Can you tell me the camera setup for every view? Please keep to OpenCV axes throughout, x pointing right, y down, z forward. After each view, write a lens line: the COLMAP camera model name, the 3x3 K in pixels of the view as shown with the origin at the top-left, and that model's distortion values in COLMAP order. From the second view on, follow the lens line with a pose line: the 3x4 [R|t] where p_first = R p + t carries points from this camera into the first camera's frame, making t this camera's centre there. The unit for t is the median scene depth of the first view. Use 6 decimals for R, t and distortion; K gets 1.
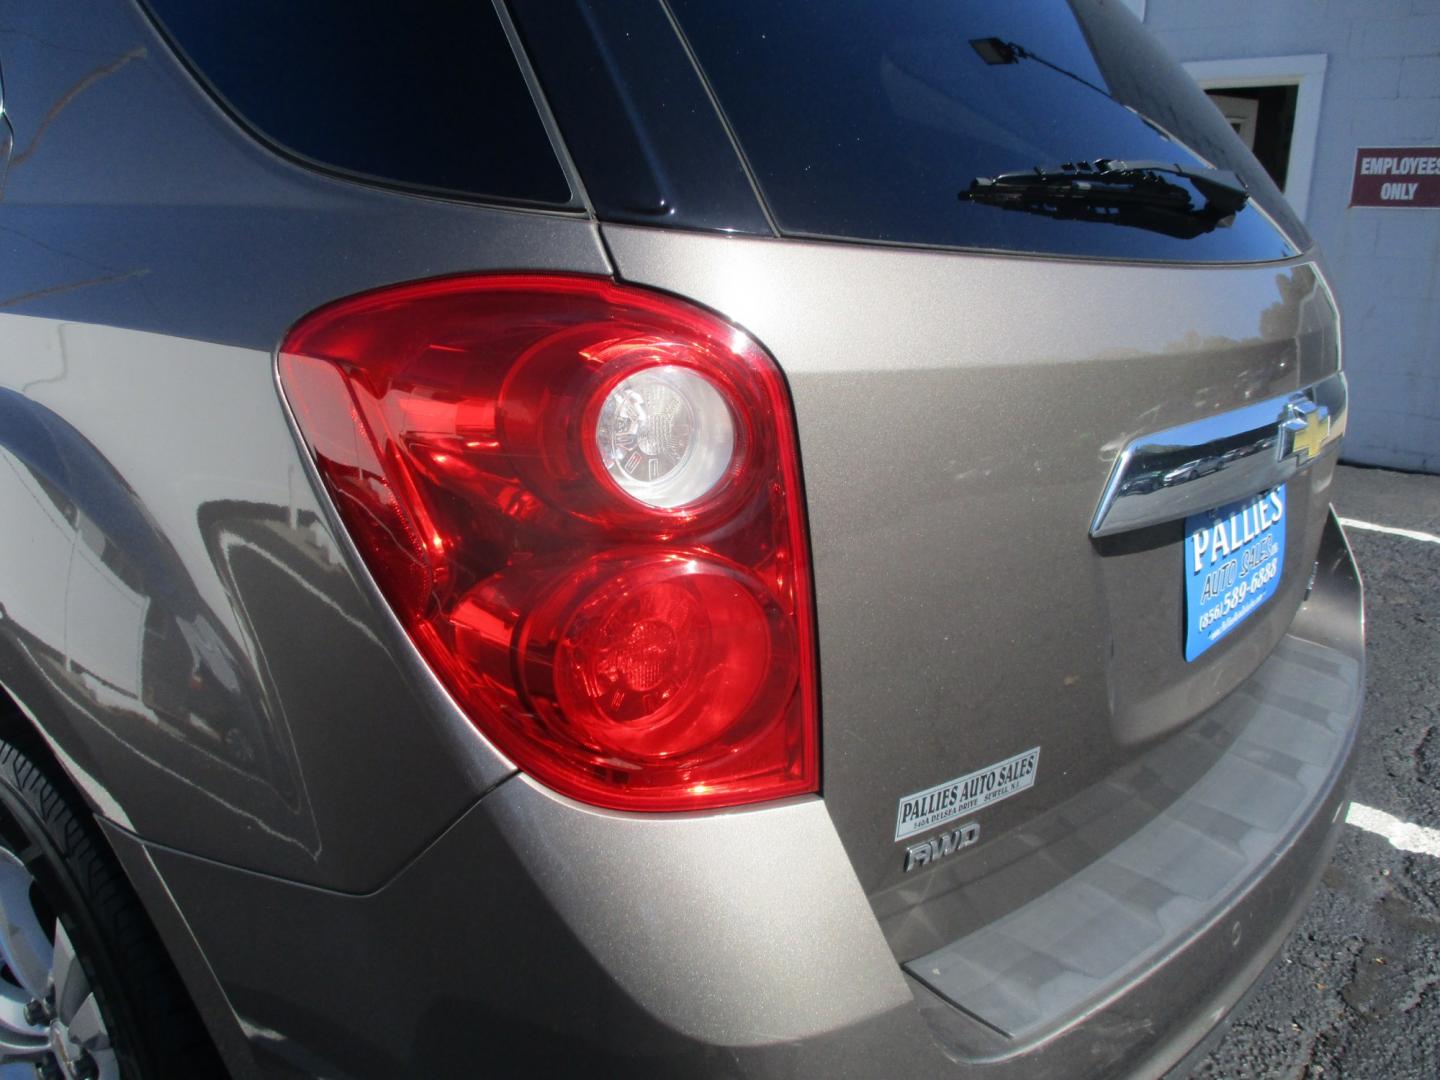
lens RADIAL K [[1192.1, 0, 718.7], [0, 1192.1, 542.7], [0, 0, 1]] dist [-0.026651, -0.001962]
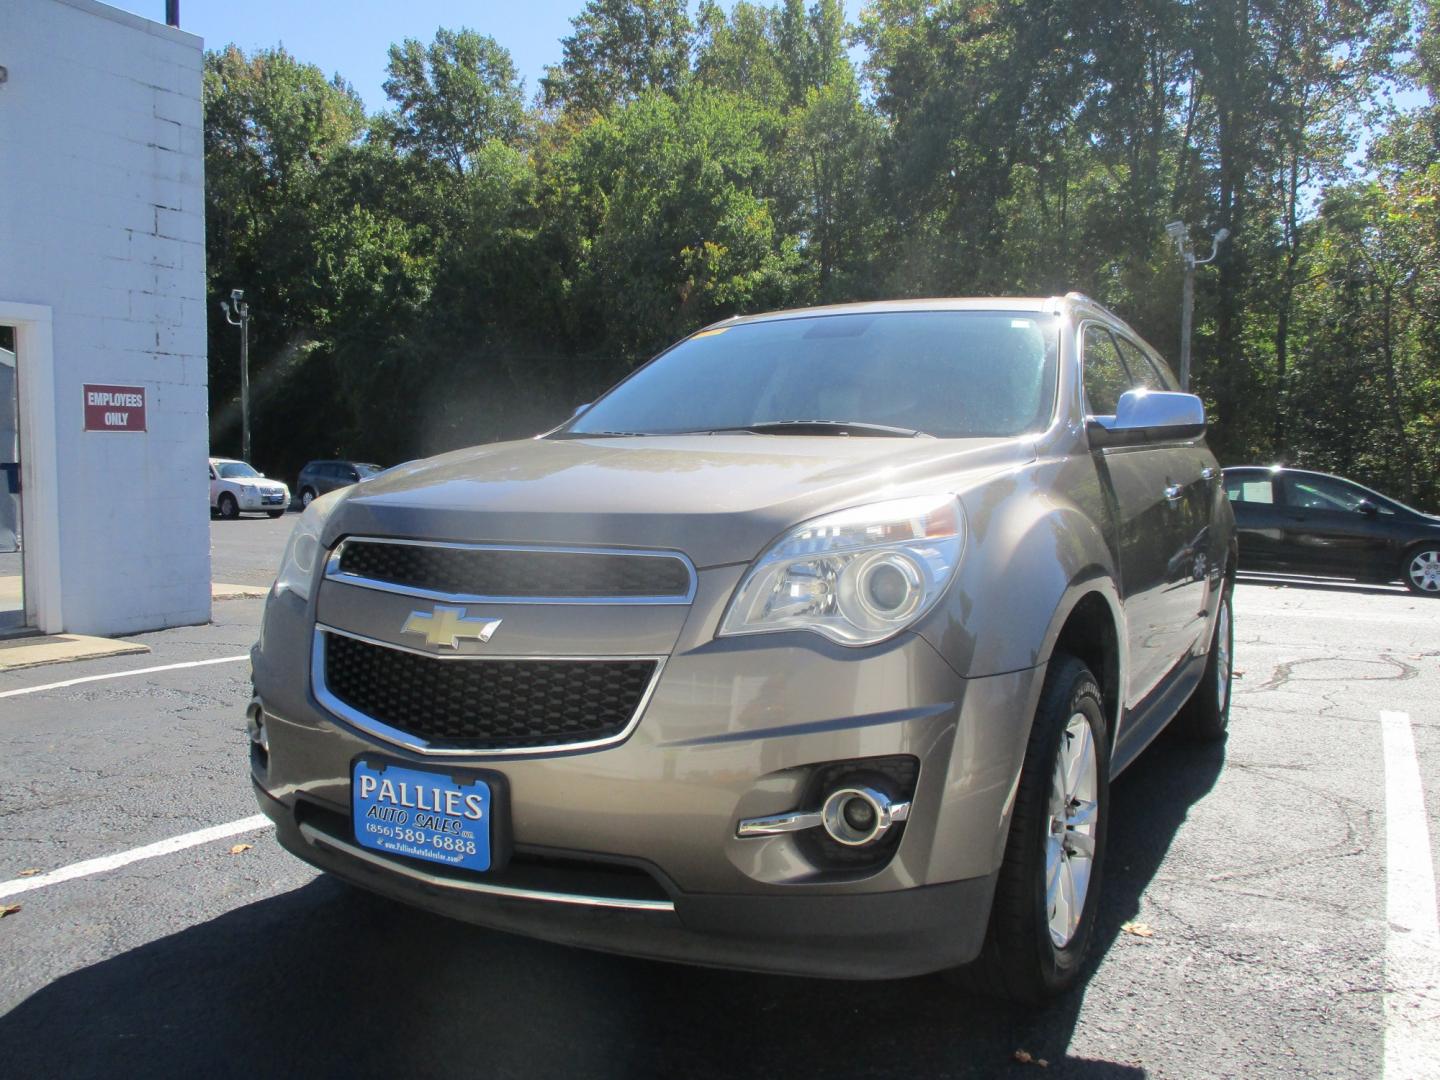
lens RADIAL K [[1192.1, 0, 714.6], [0, 1192.1, 542.6], [0, 0, 1]] dist [-0.026651, -0.001962]
pose [[-0.190269, -0.089850, 0.977612, -0.816258], [0.255687, 0.956901, 0.137710, -0.180821], [-0.947851, 0.276164, -0.159095, 0.626935]]
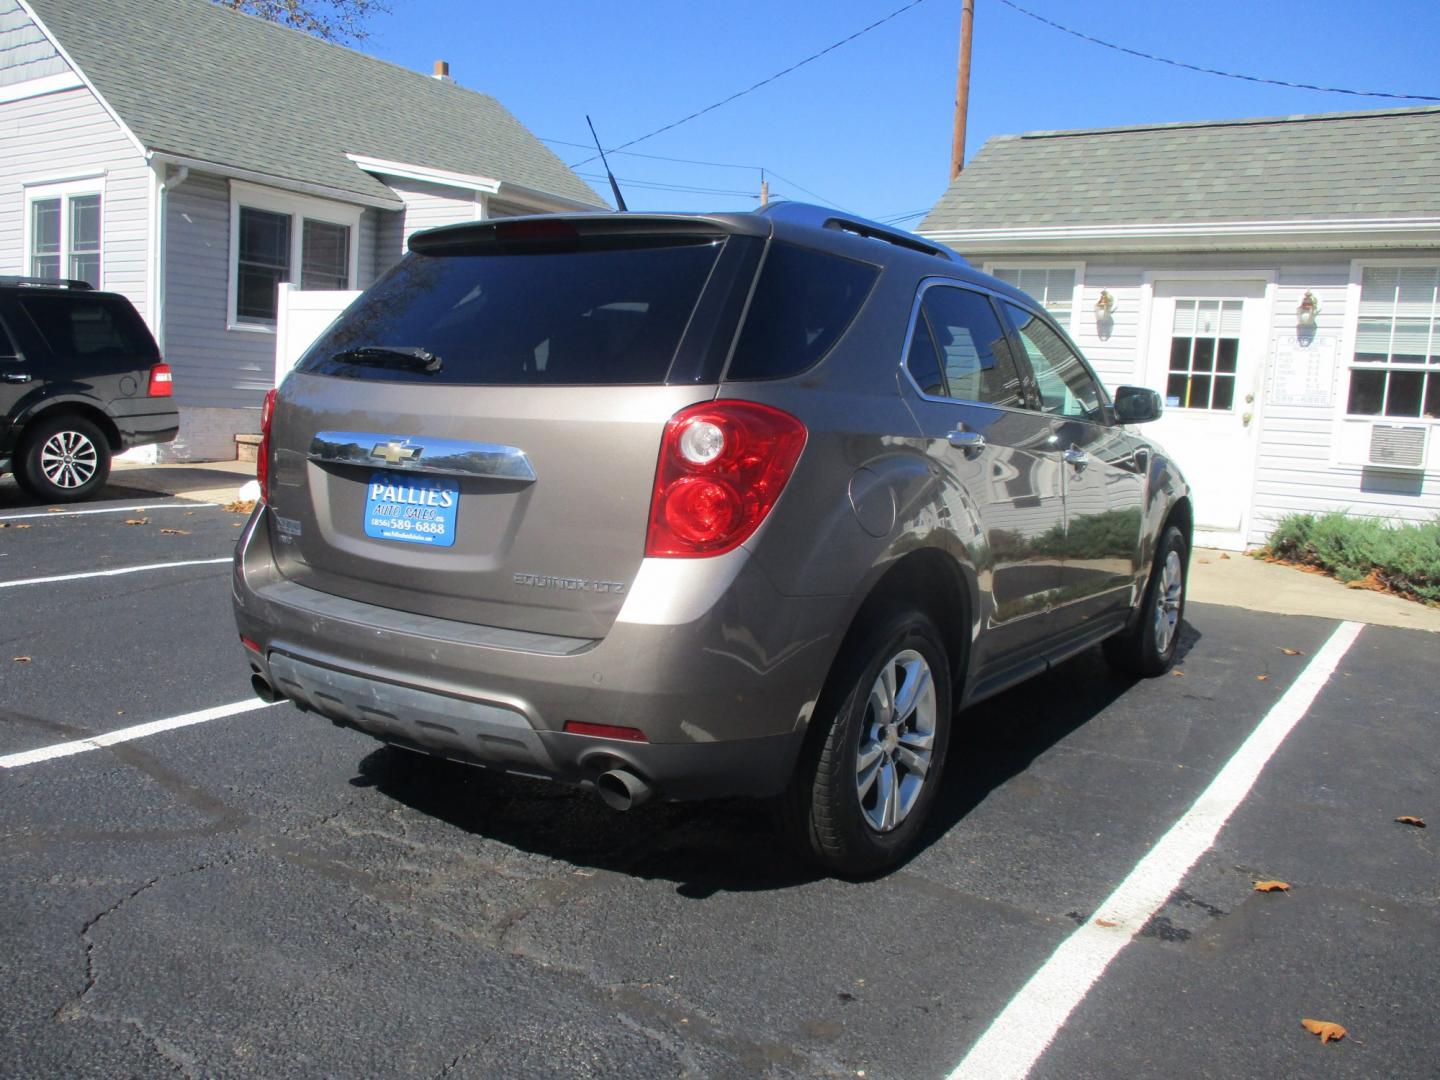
lens RADIAL K [[1192.1, 0, 720.7], [0, 1192.1, 553.0], [0, 0, 1]] dist [-0.026651, -0.001962]
pose [[0.117037, 0.104000, -0.987667, 0.541266], [-0.315913, 0.946743, 0.062255, -0.046724], [0.941542, 0.304731, 0.143659, 0.246043]]
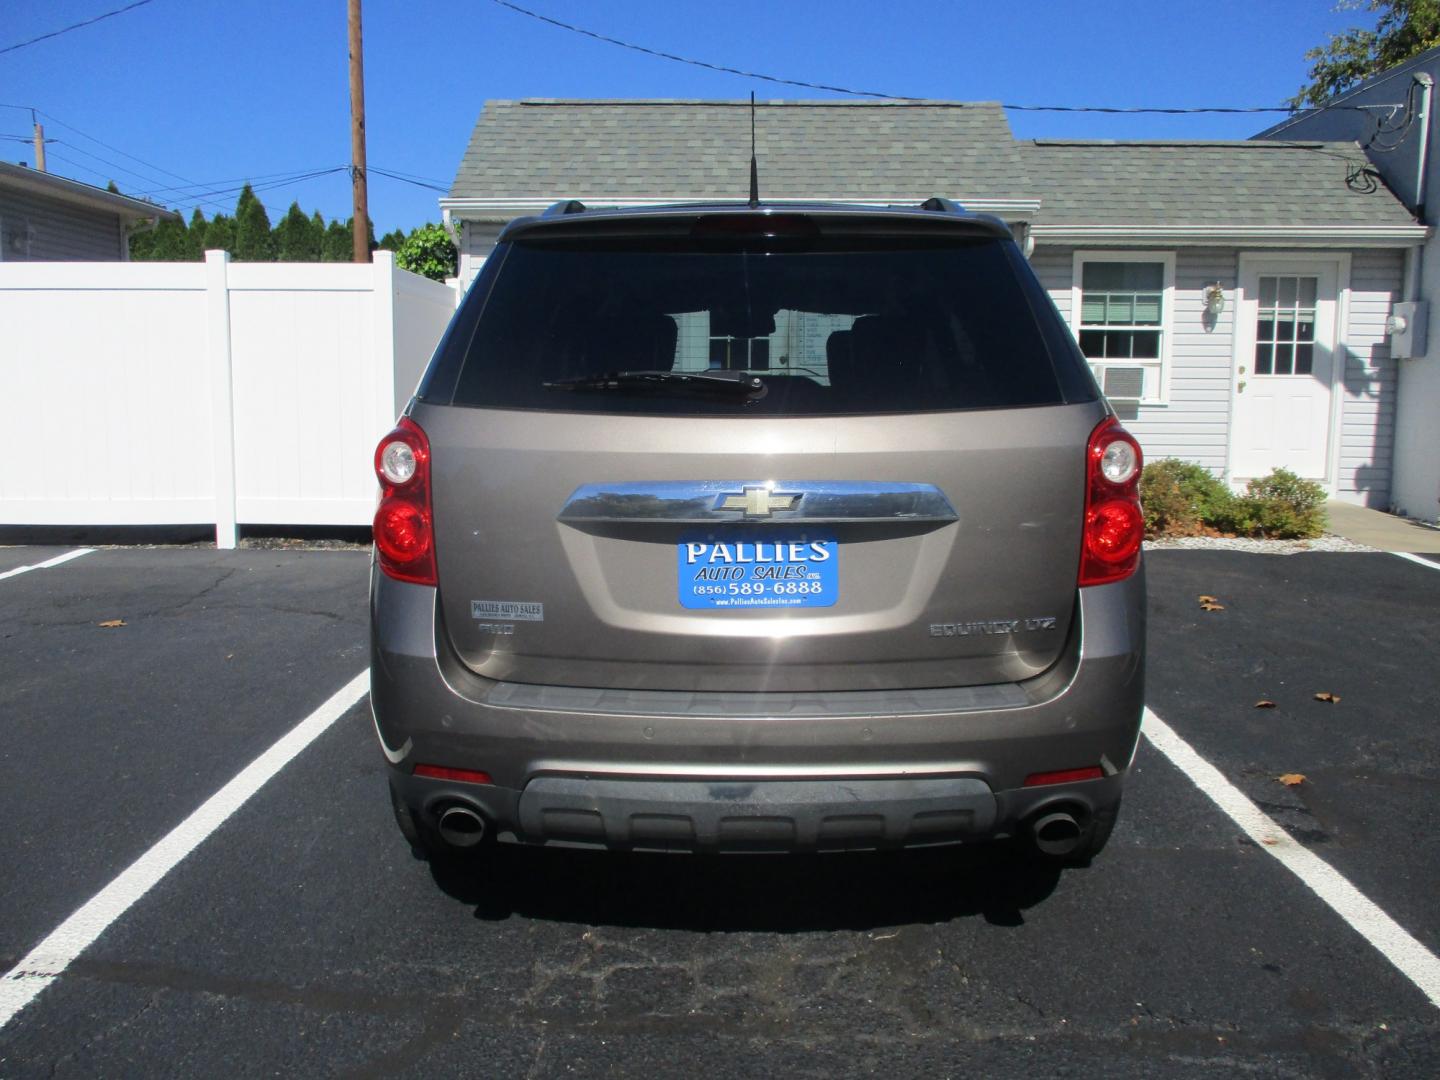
lens RADIAL K [[1192.1, 0, 722.1], [0, 1192.1, 545.8], [0, 0, 1]] dist [-0.026651, -0.001962]
pose [[0.631804, 0.080978, -0.770887, 0.362443], [-0.194183, 0.979350, -0.056272, 0.018159], [0.750411, 0.185246, 0.634482, -0.047979]]
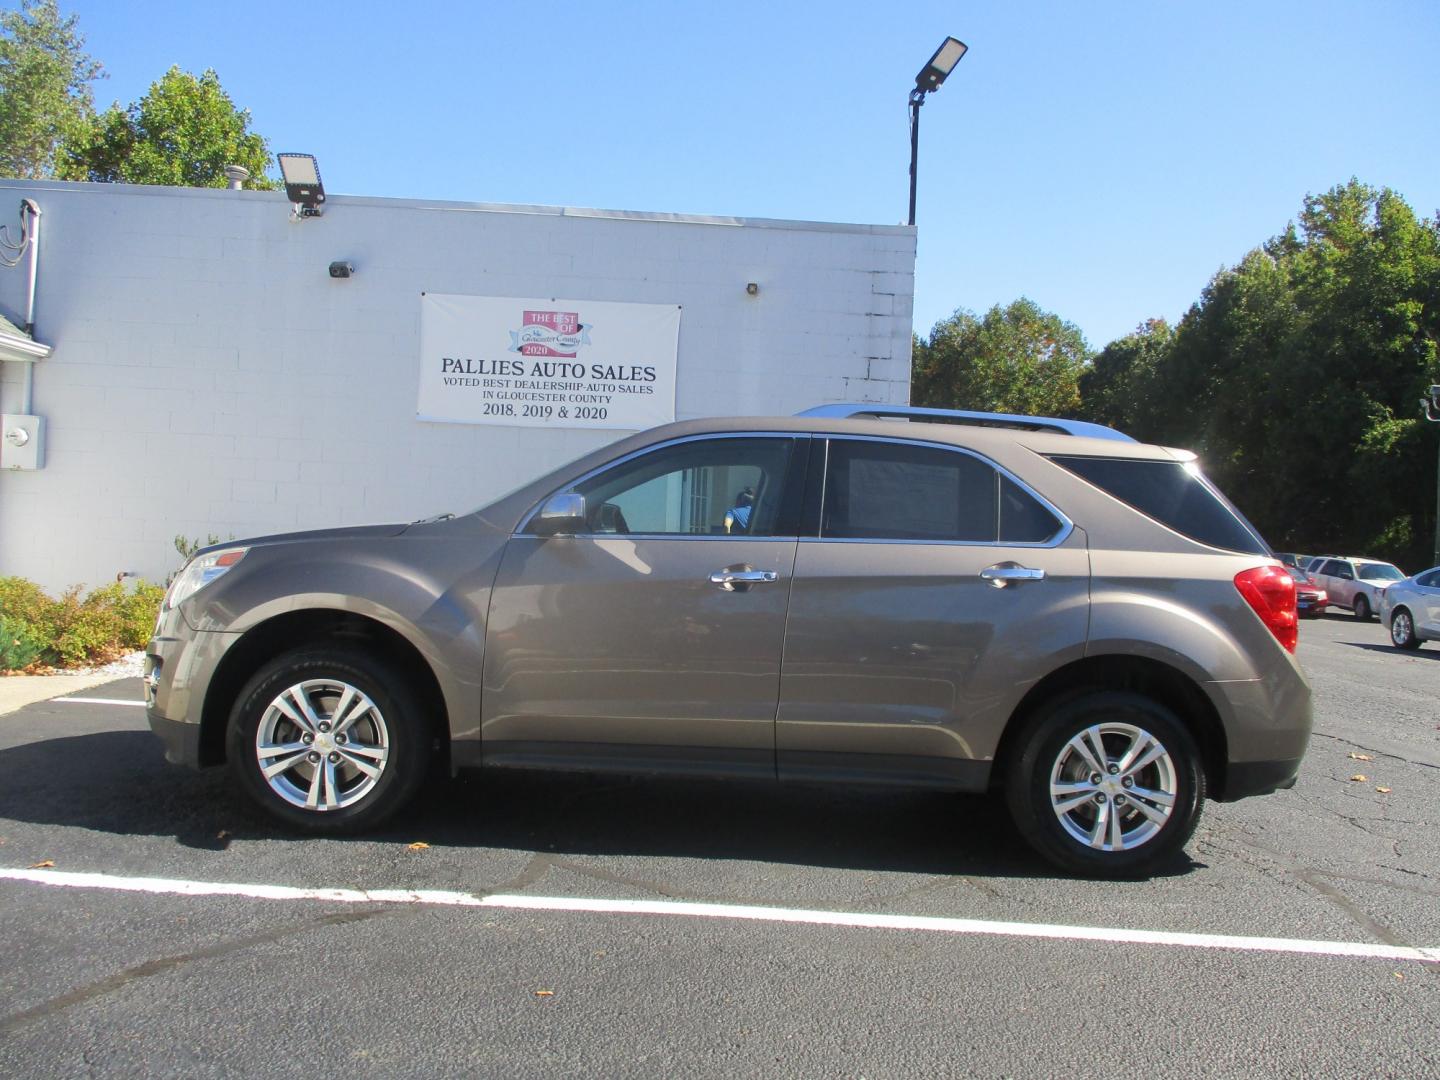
lens RADIAL K [[1192.1, 0, 722.6], [0, 1192.1, 546.2], [0, 0, 1]] dist [-0.026651, -0.001962]
pose [[0.742166, 0.000537, 0.670216, -0.748945], [0.153349, 0.973336, -0.170591, 0.033236], [-0.652436, 0.229384, 0.722295, -0.187179]]
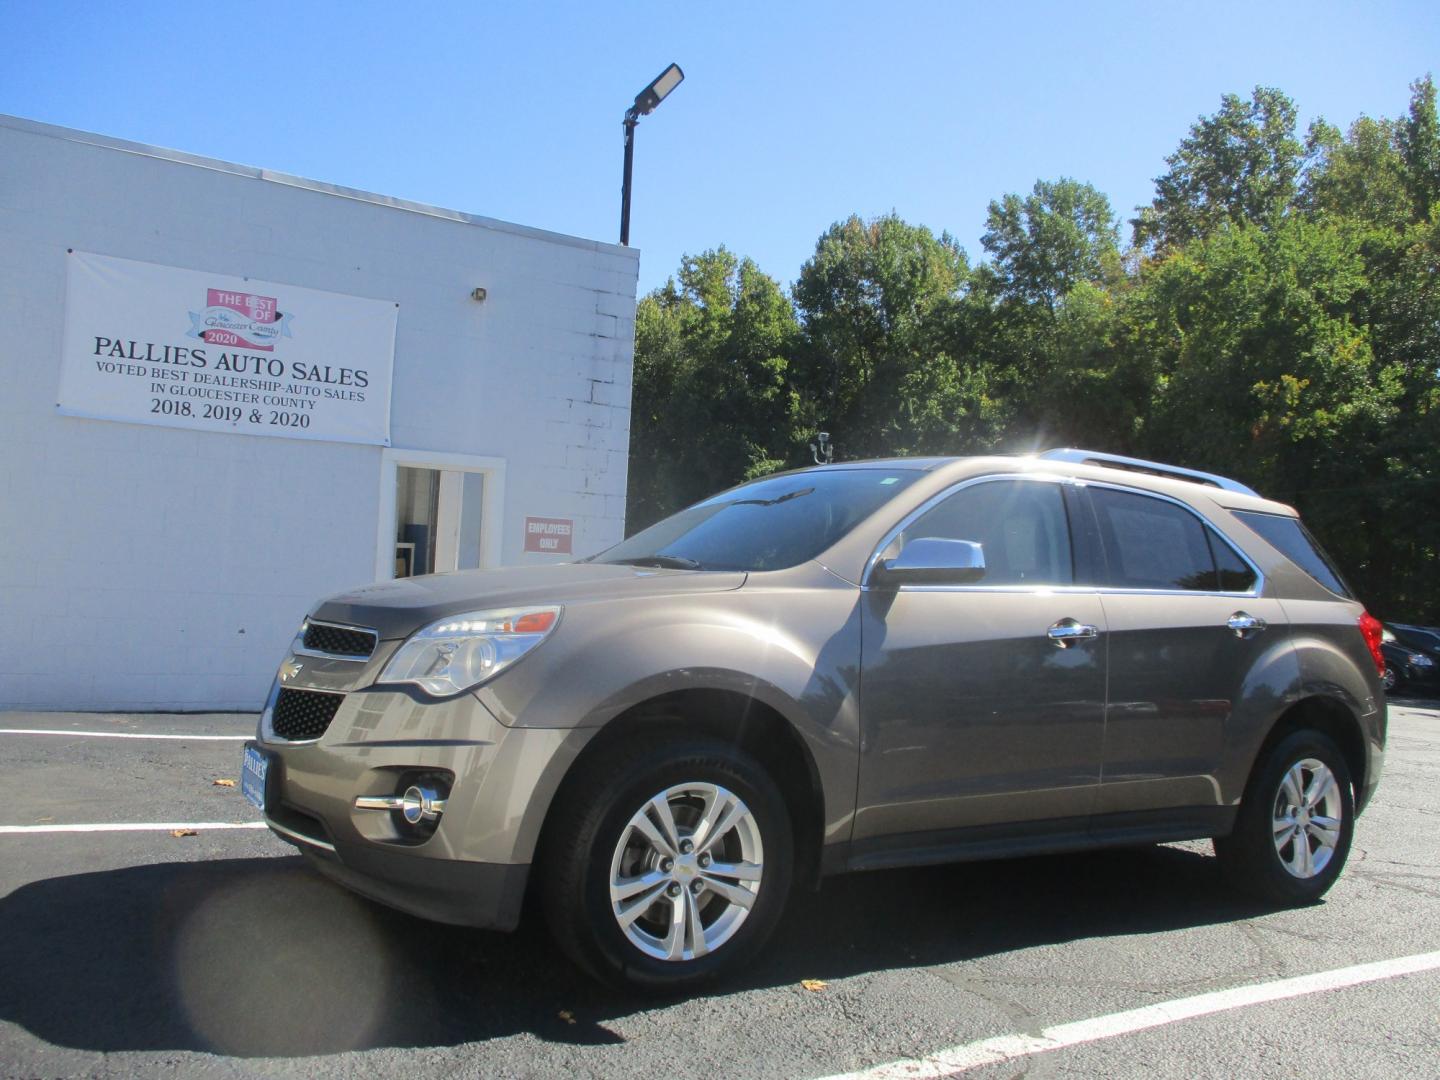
lens RADIAL K [[1192.1, 0, 713.1], [0, 1192.1, 544.1], [0, 0, 1]] dist [-0.026651, -0.001962]
pose [[0.309405, 0.021600, 0.950685, -0.946734], [0.213158, 0.972726, -0.091474, -0.094953], [-0.926732, 0.230948, 0.296362, 0.289992]]
